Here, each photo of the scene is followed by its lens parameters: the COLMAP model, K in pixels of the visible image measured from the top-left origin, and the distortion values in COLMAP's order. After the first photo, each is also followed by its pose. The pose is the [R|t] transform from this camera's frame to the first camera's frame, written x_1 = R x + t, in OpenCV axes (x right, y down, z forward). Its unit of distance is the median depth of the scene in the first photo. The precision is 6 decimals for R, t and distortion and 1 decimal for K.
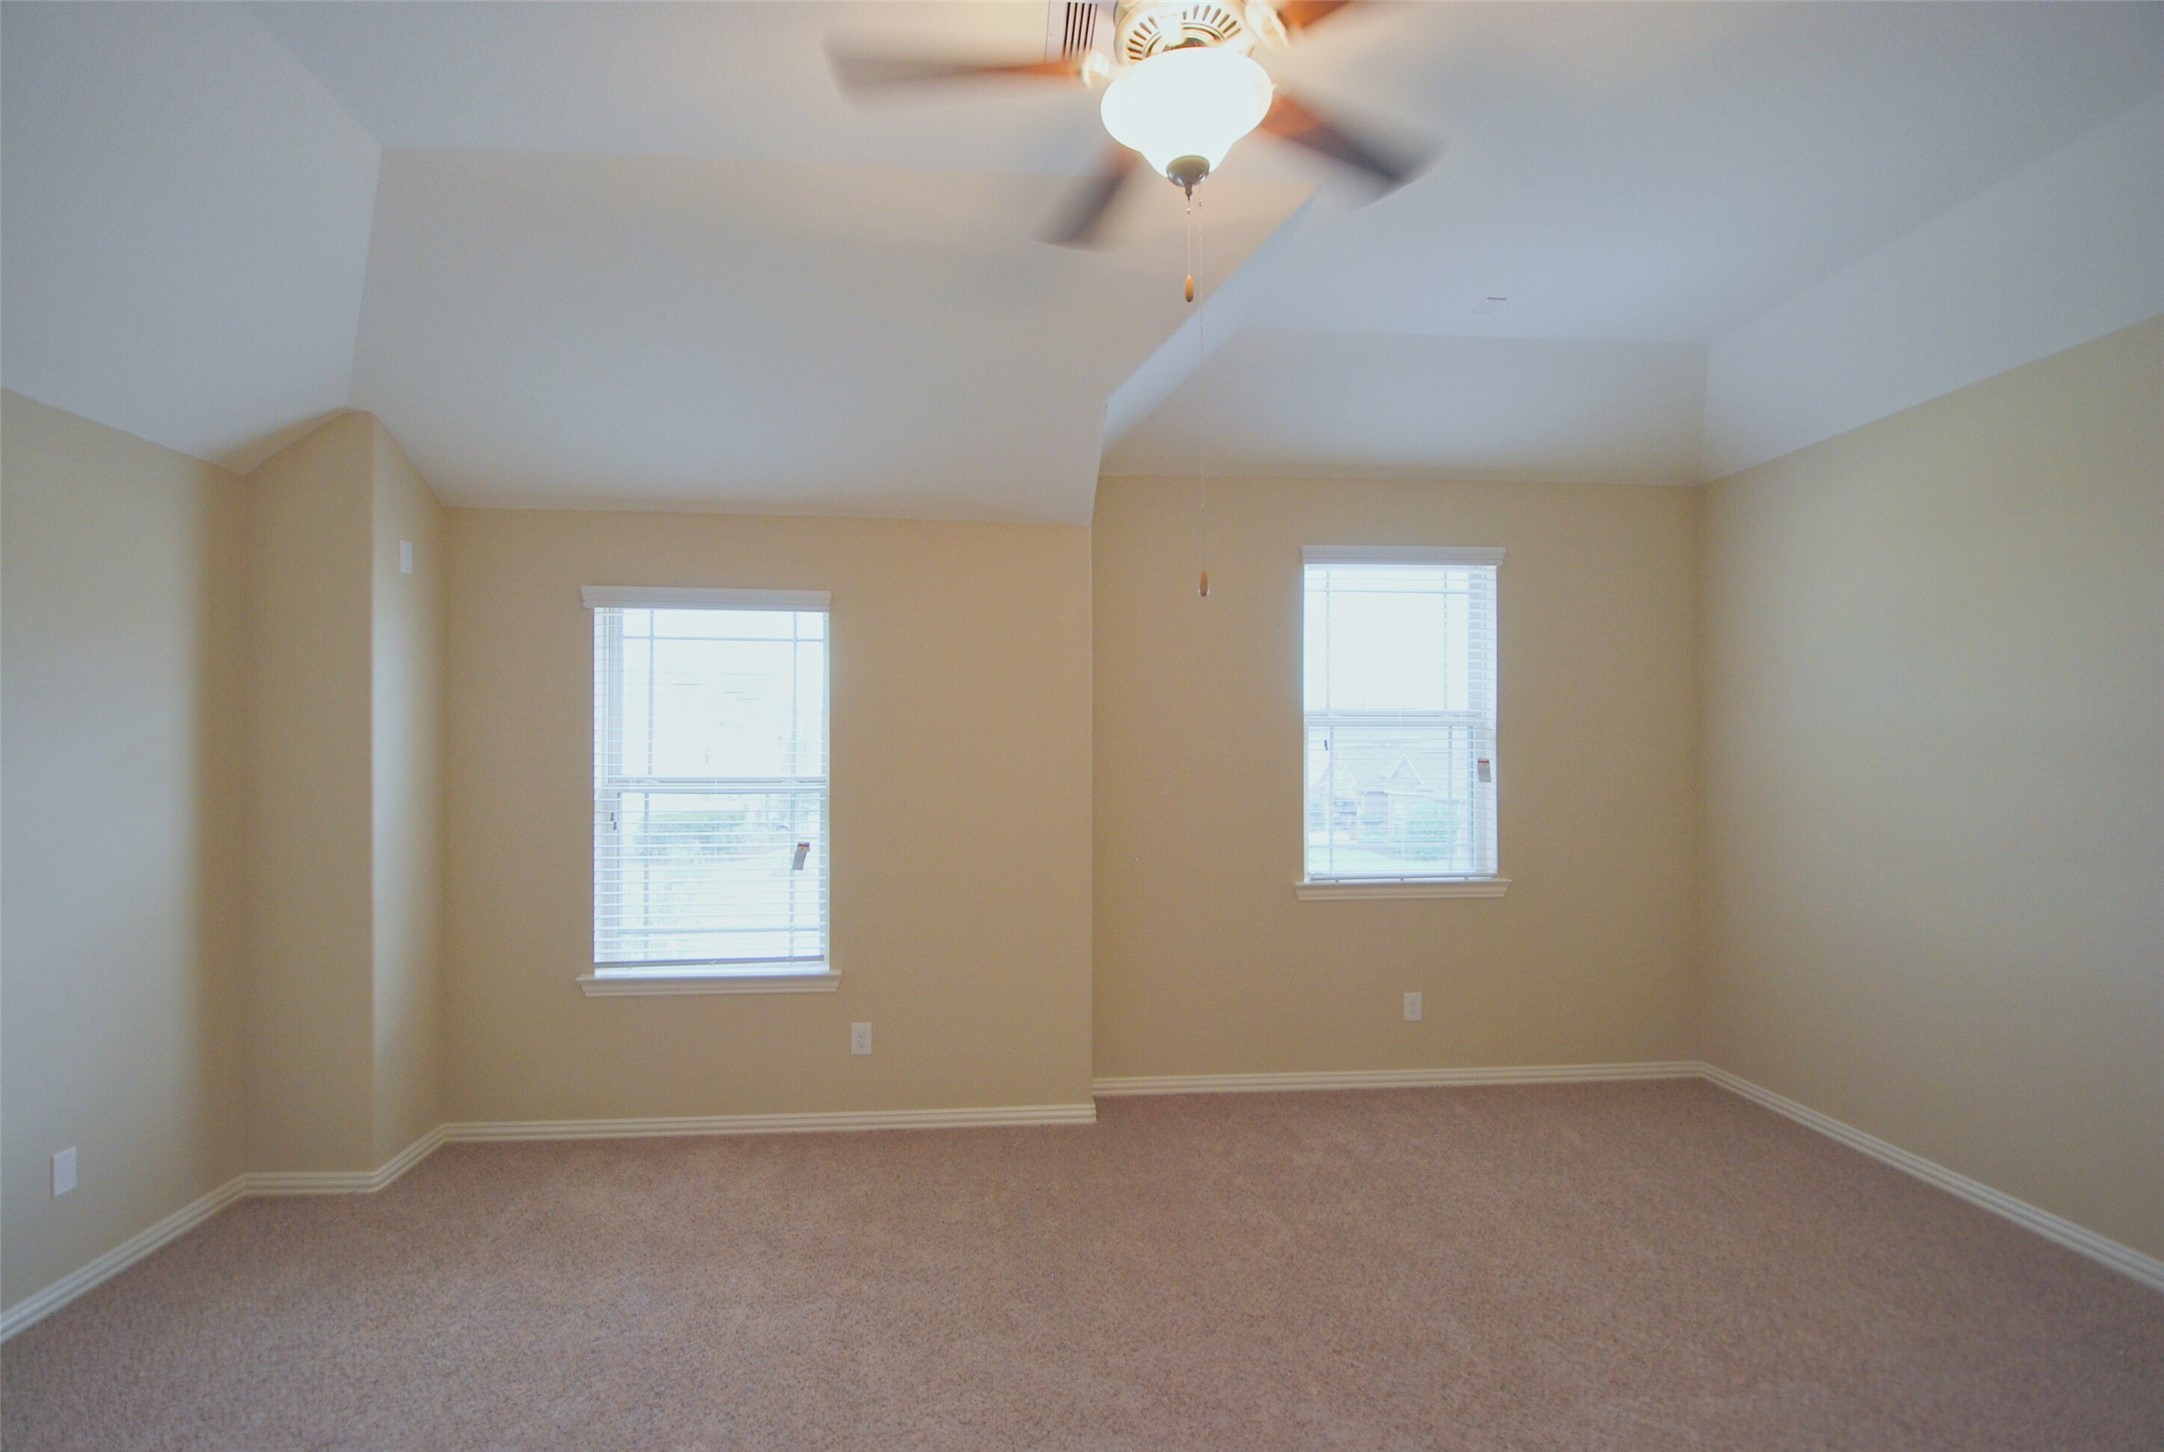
lens RADIAL K [[951.0, 0, 1046.2], [0, 951.0, 725.9], [0, 0, 1]] dist [0.015024, -0.020171]
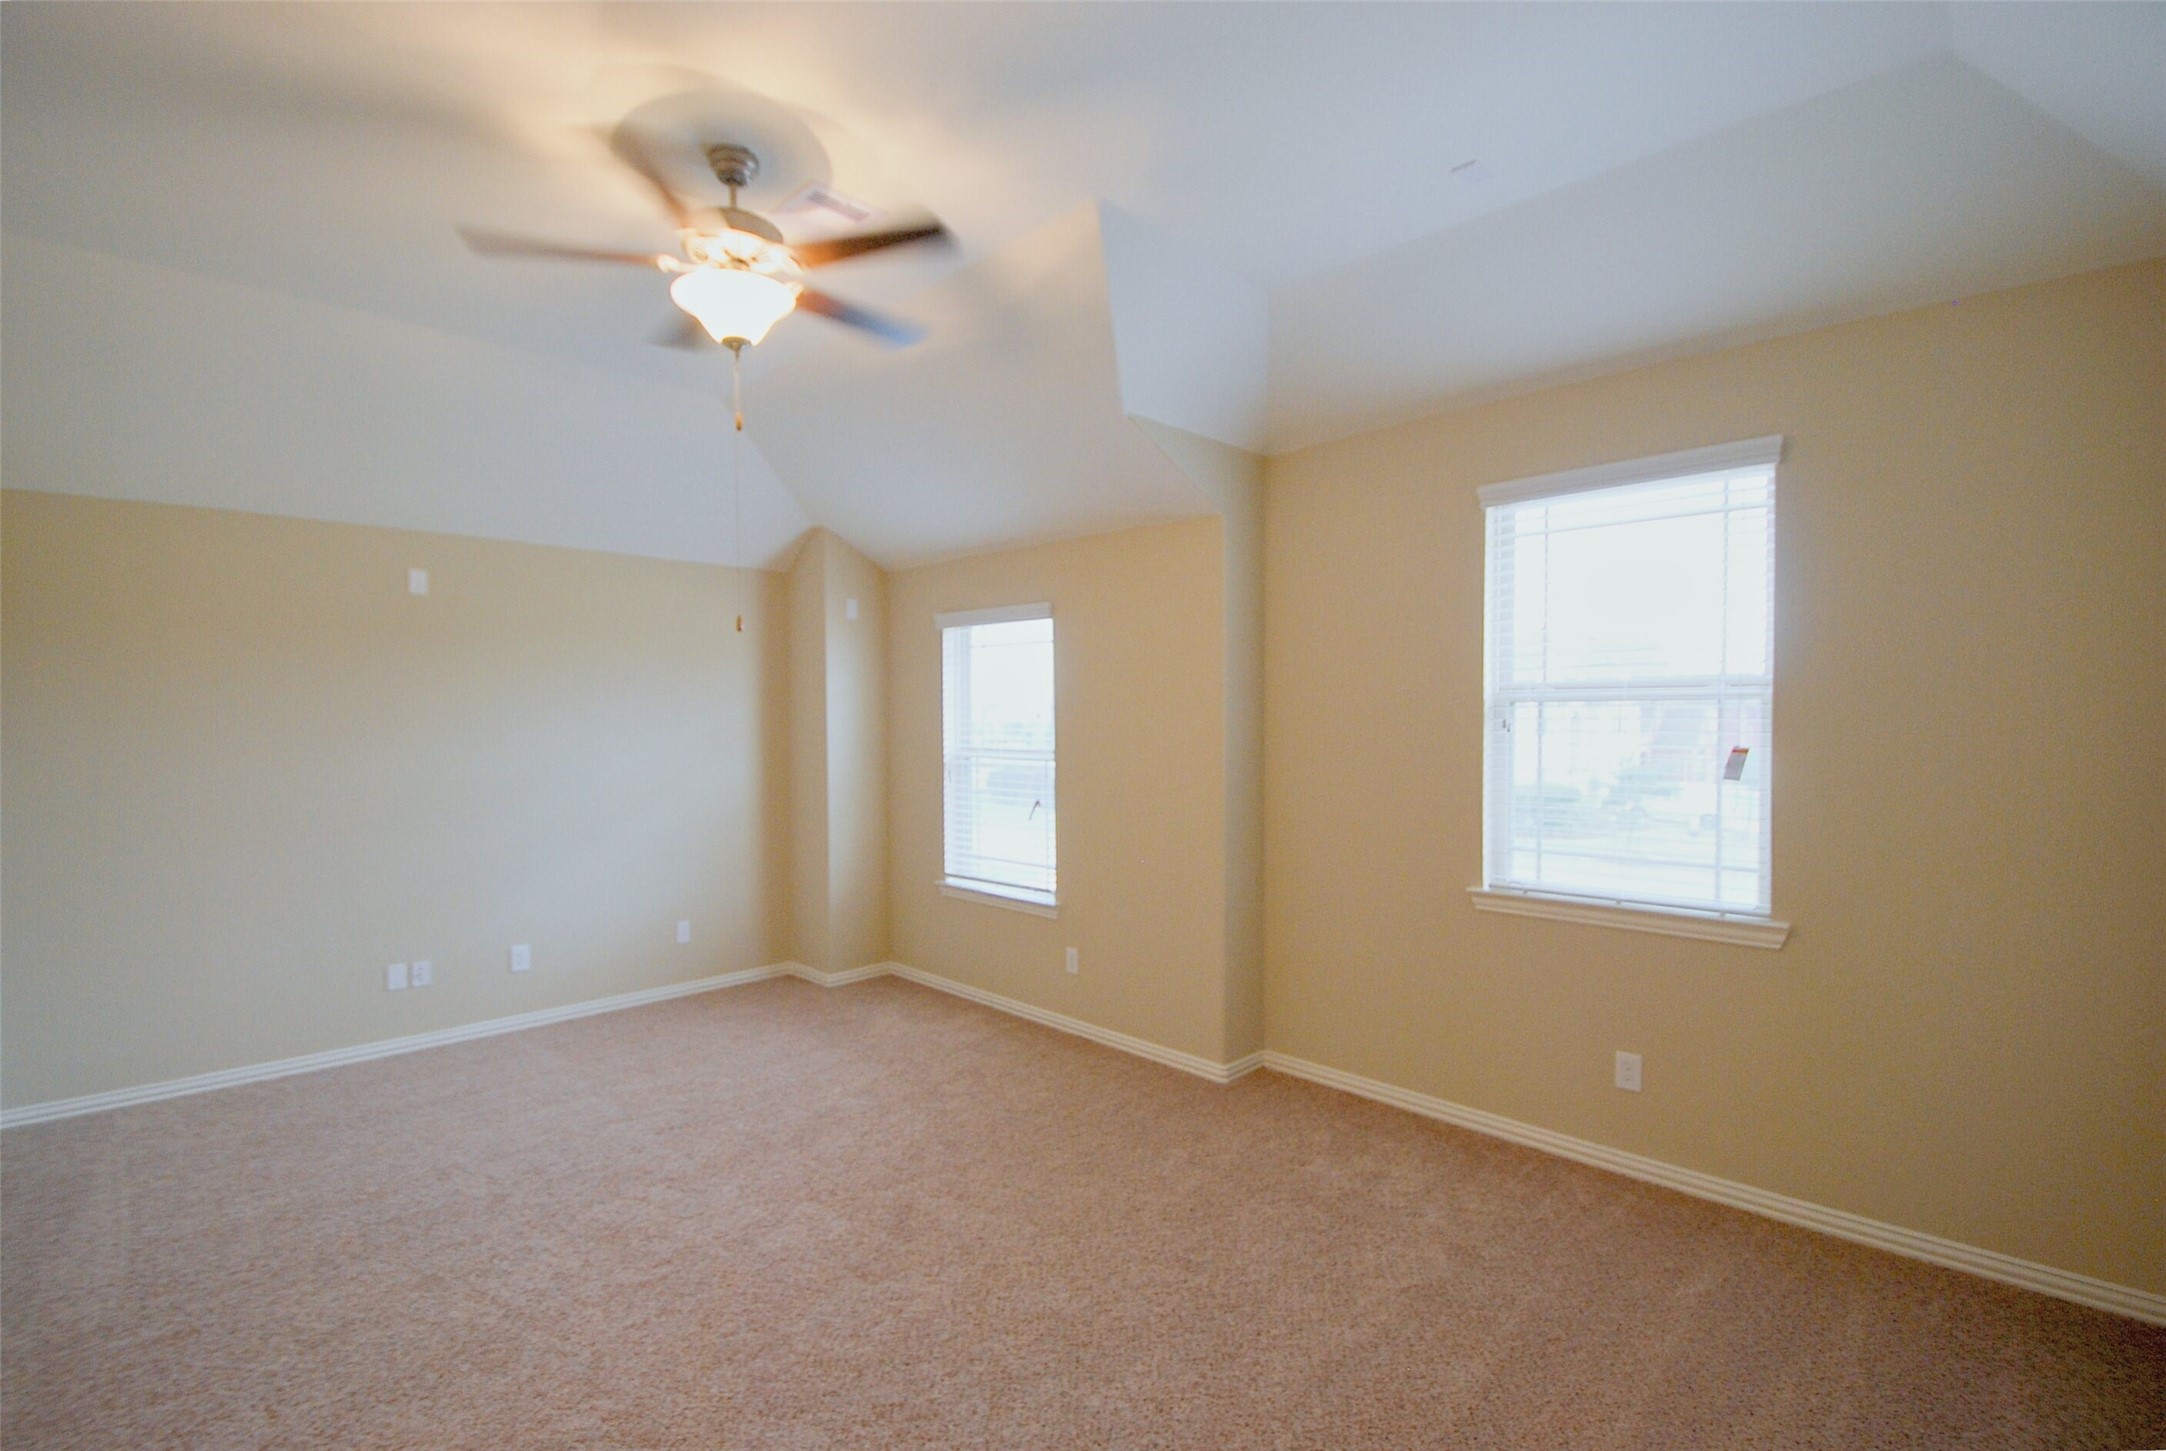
lens RADIAL K [[951.8, 0, 1047.2], [0, 951.8, 725.4], [0, 0, 1]] dist [0.015024, -0.020171]
pose [[0.646686, 0.004291, -0.762744, 0.730120], [0.018075, 0.999617, 0.020949, -0.005219], [0.762542, -0.027334, 0.646361, 0.179931]]
